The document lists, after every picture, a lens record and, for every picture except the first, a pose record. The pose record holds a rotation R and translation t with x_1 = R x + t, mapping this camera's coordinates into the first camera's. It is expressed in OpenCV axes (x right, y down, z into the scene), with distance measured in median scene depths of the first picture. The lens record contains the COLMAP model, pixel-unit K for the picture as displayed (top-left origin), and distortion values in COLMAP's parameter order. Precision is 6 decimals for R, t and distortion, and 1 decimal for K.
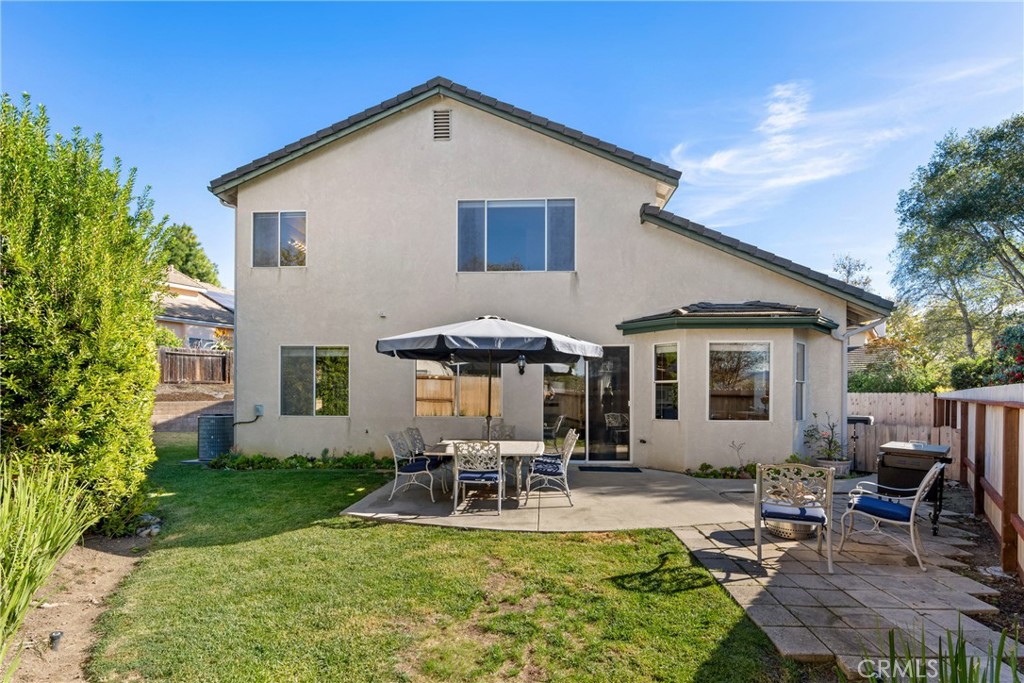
lens RADIAL K [[466.3, 0, 513.3], [0, 466.3, 391.8], [0, 0, 1]] dist [-0.008865, 0.004347]
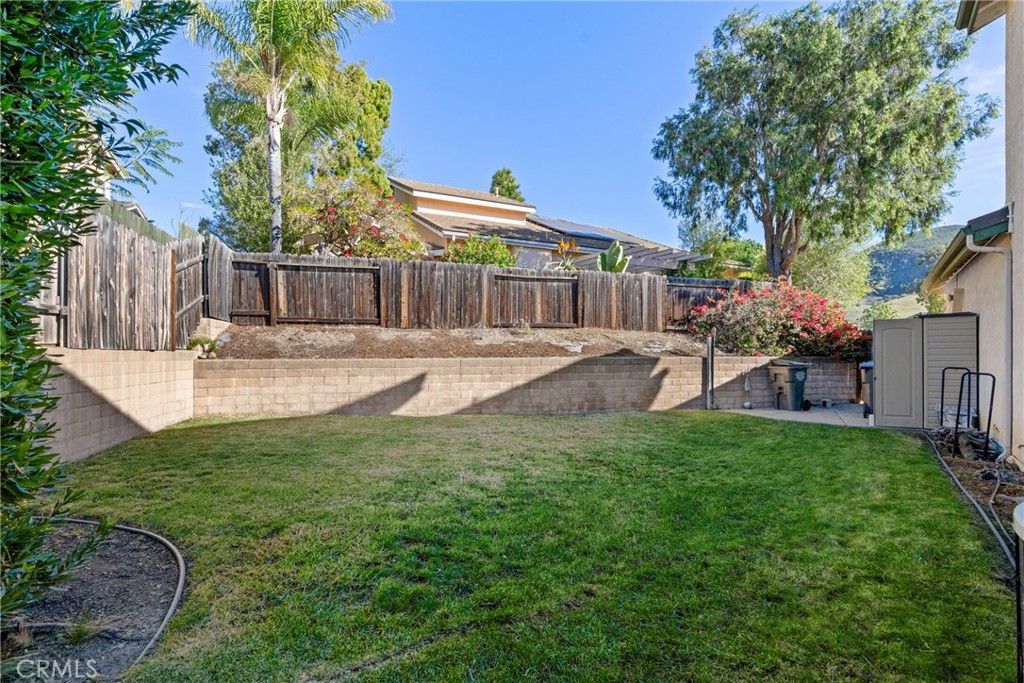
lens RADIAL K [[496.3, 0, 513.2], [0, 496.3, 347.2], [0, 0, 1]] dist [-0.004126, -0.000145]
pose [[0.831399, -0.009183, -0.555600, -0.360894], [0.004643, 0.999943, -0.009580, 0.012721], [0.555656, 0.005385, 0.831395, 0.465673]]
